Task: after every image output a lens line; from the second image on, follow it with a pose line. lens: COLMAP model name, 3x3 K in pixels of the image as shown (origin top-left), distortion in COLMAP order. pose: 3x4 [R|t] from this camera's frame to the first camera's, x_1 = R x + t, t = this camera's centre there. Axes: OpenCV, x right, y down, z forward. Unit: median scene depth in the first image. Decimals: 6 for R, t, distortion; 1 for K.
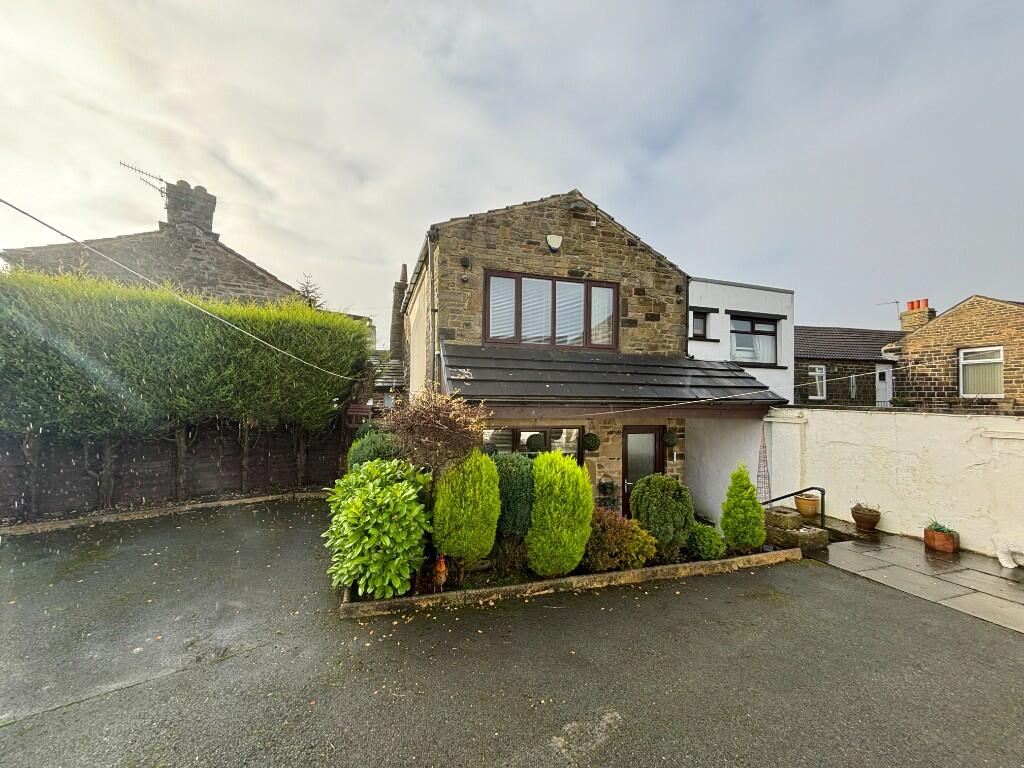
lens RADIAL K [[407.8, 0, 508.2], [0, 407.8, 386.0], [0, 0, 1]] dist [0.001093, 0.000068]
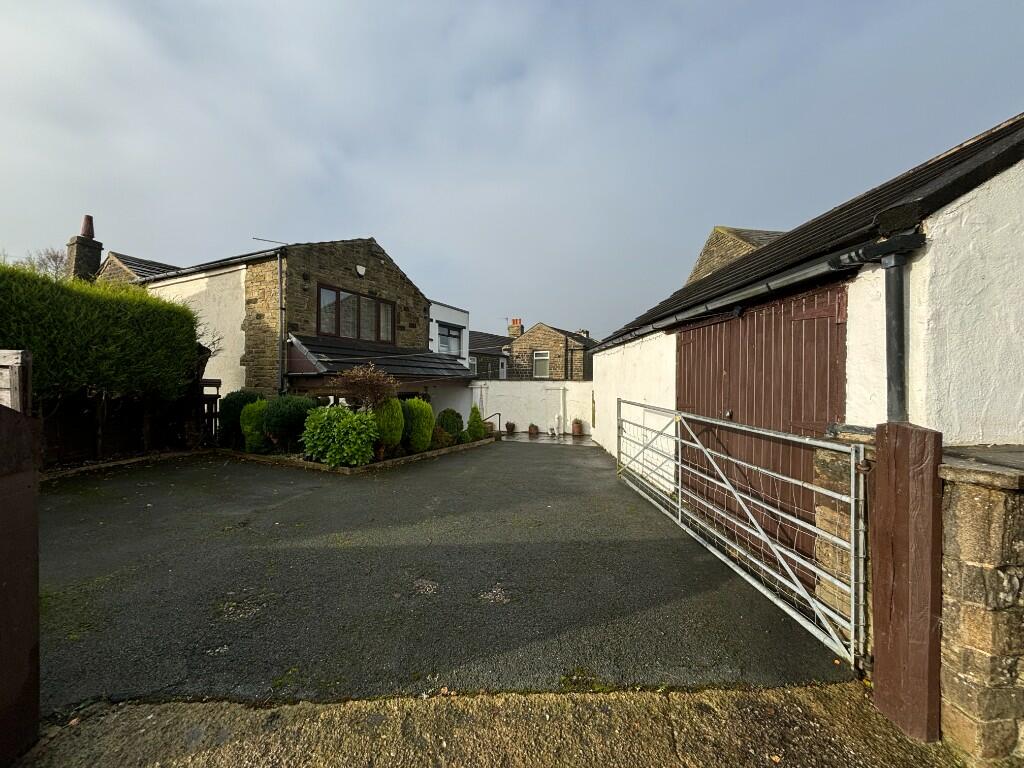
lens RADIAL K [[407.8, 0, 512.9], [0, 407.8, 381.4], [0, 0, 1]] dist [0.001093, 0.000068]
pose [[0.700237, -0.006503, 0.713881, -0.540401], [-0.013232, 0.999669, 0.022086, 0.013362], [-0.713788, -0.024912, 0.699919, -0.436977]]
